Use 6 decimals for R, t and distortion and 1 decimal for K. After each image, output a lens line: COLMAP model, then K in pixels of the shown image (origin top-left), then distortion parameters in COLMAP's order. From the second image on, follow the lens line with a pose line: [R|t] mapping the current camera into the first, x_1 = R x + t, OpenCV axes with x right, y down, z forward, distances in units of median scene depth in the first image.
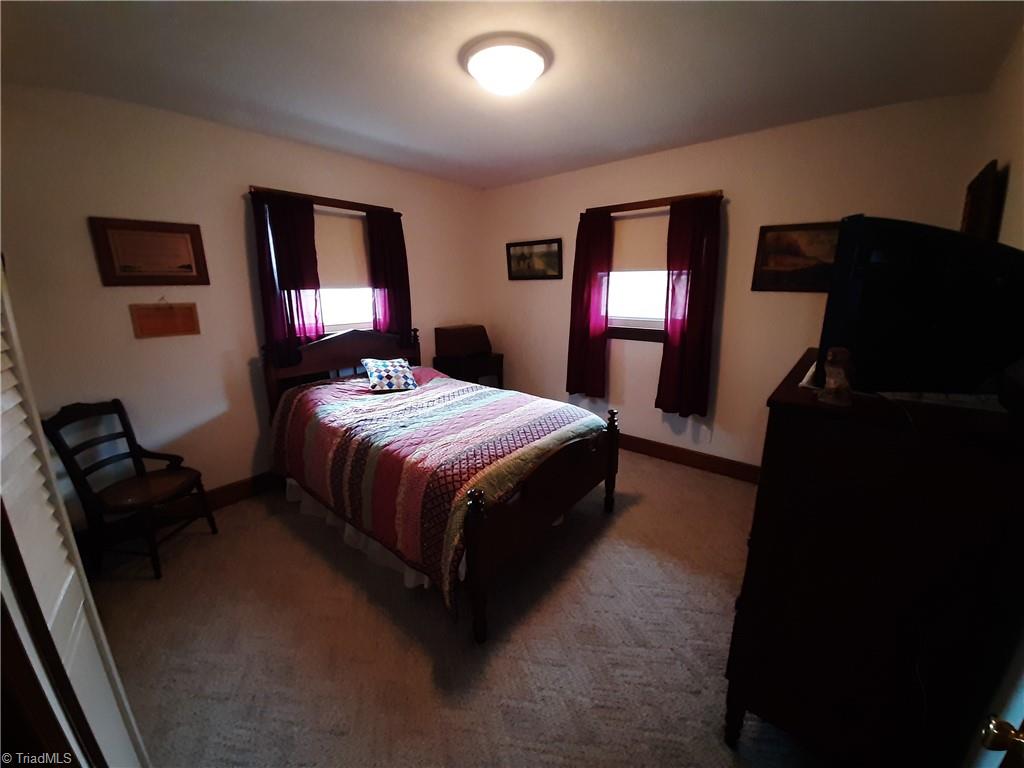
lens RADIAL K [[380.0, 0, 536.2], [0, 380.0, 386.7], [0, 0, 1]] dist [0.000782, -0.000060]
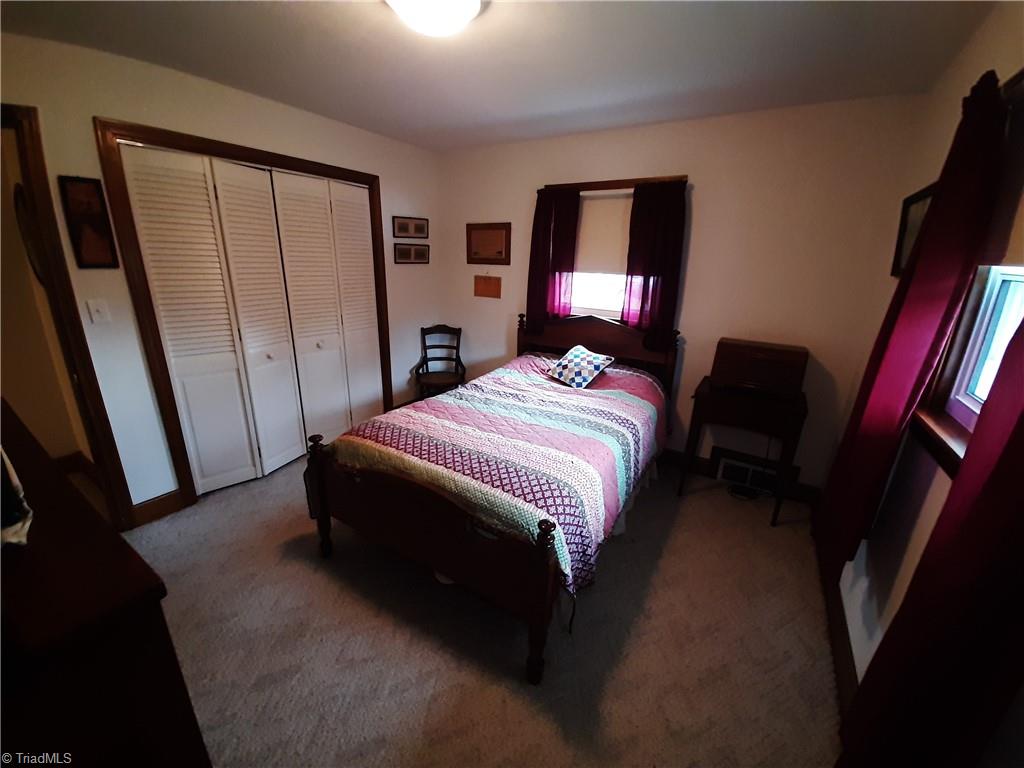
lens RADIAL K [[410.6, 0, 512.0], [0, 410.6, 384.0], [0, 0, 1]] dist [0.001108, -0.000152]
pose [[0.108664, 0.304161, -0.946403, 0.728871], [-0.288739, 0.920653, 0.262733, -0.271023], [0.951221, 0.244714, 0.187864, 0.850238]]
